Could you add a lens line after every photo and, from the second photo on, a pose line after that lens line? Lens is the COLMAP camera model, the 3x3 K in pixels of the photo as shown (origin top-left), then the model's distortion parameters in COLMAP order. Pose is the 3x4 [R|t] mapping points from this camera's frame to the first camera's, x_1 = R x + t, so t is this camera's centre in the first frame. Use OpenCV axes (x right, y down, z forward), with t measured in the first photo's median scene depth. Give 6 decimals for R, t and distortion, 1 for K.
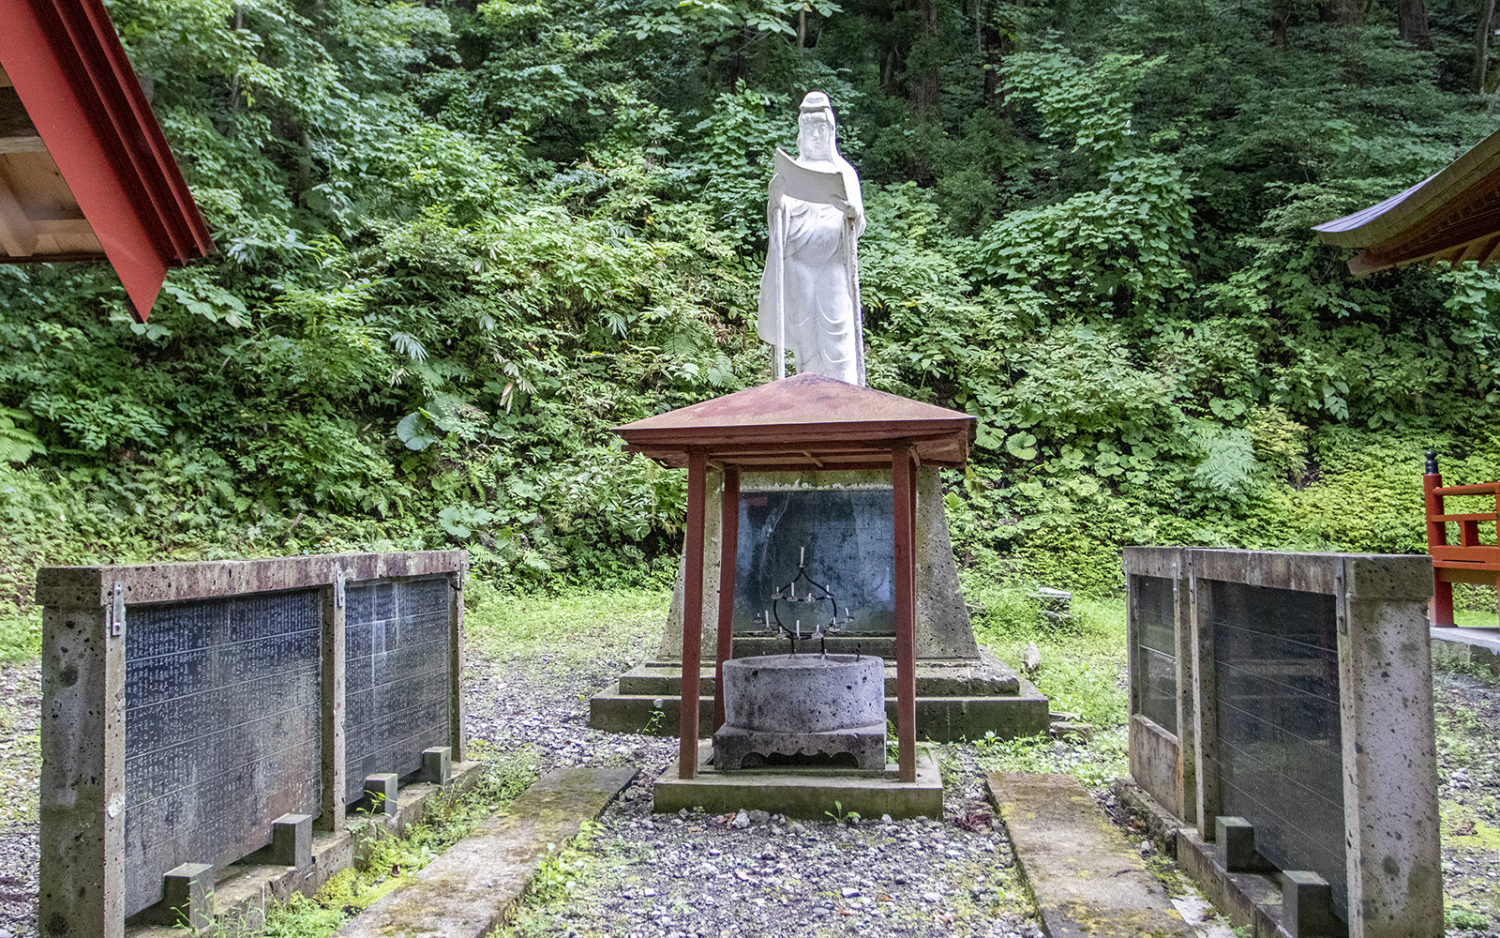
lens RADIAL K [[1380.6, 0, 749.8], [0, 1380.6, 400.6], [0, 0, 1]] dist [-0.073702, -0.001678]
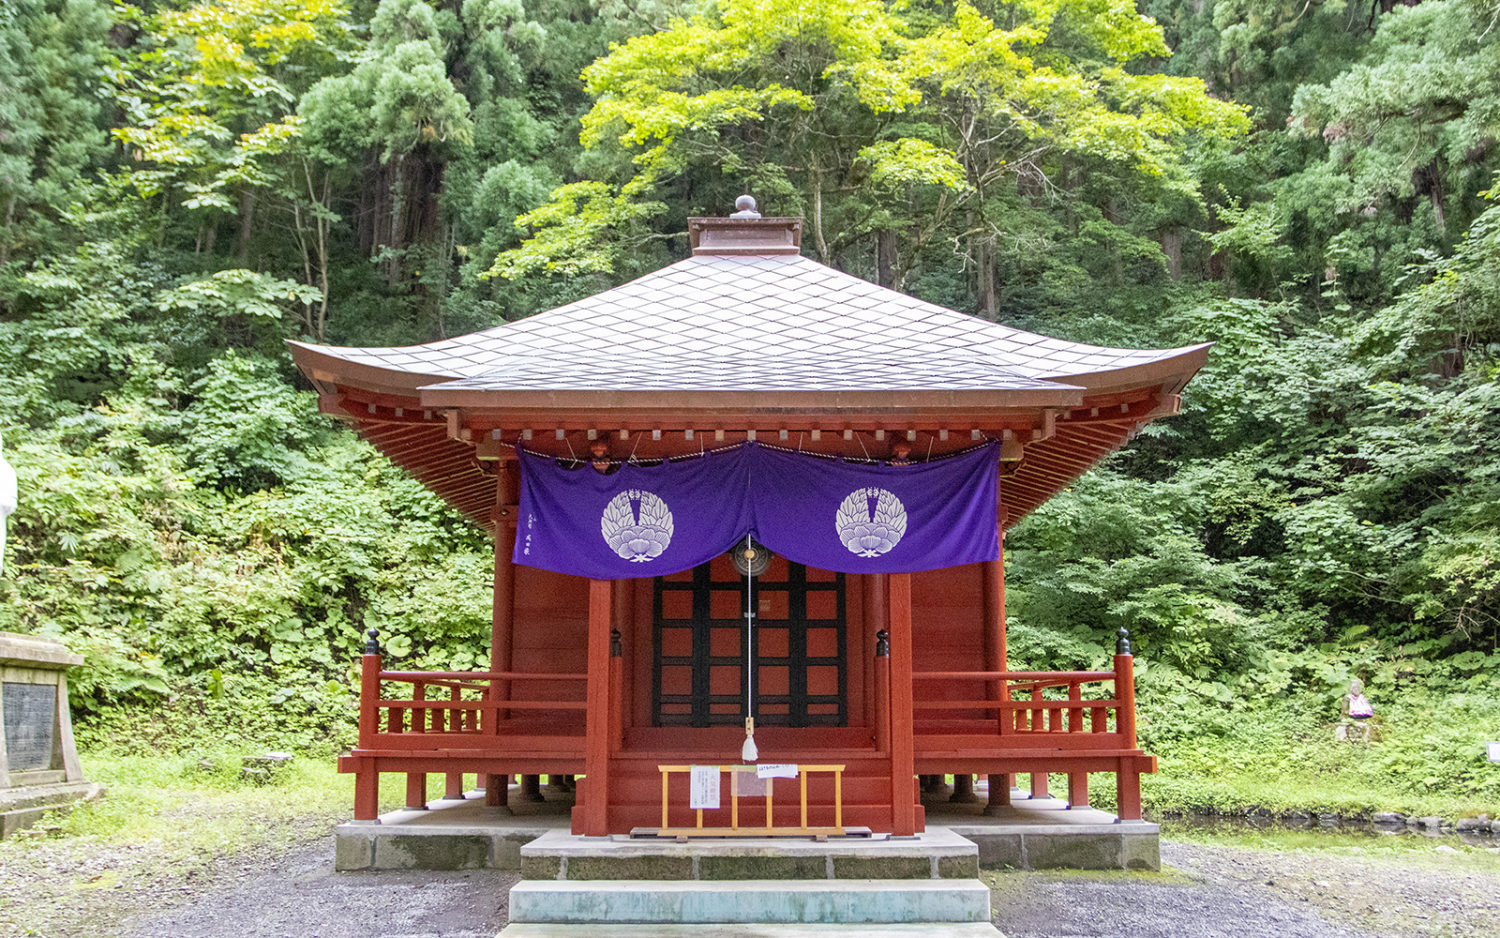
lens RADIAL K [[1247.9, 0, 748.8], [0, 1247.9, 488.0], [0, 0, 1]] dist [-0.047689, 0.013159]
pose [[0.983188, 0.045324, 0.176879, 0.307098], [-0.030720, 0.995954, -0.084448, -0.026826], [-0.179991, 0.077595, 0.980603, -0.230174]]
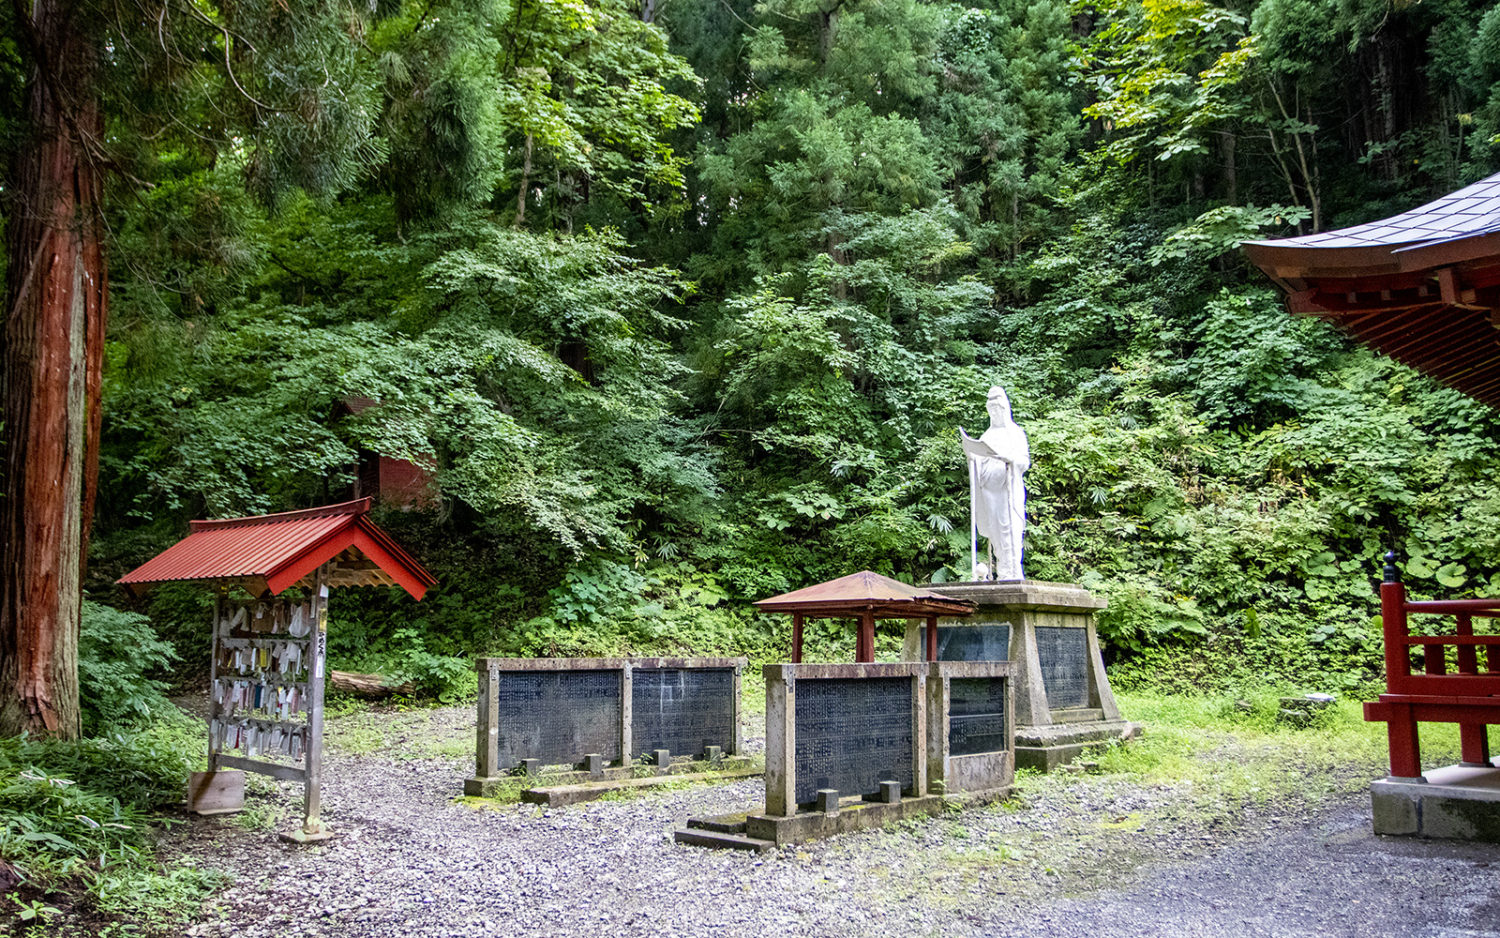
lens RADIAL K [[1203.4, 0, 700.2], [0, 1203.4, 473.0], [0, 0, 1]] dist [-0.086787, 0.045118]
pose [[0.783618, -0.075516, -0.616636, 0.313850], [0.047211, 0.996953, -0.062097, -0.021668], [0.619446, 0.019548, 0.784796, -0.173676]]
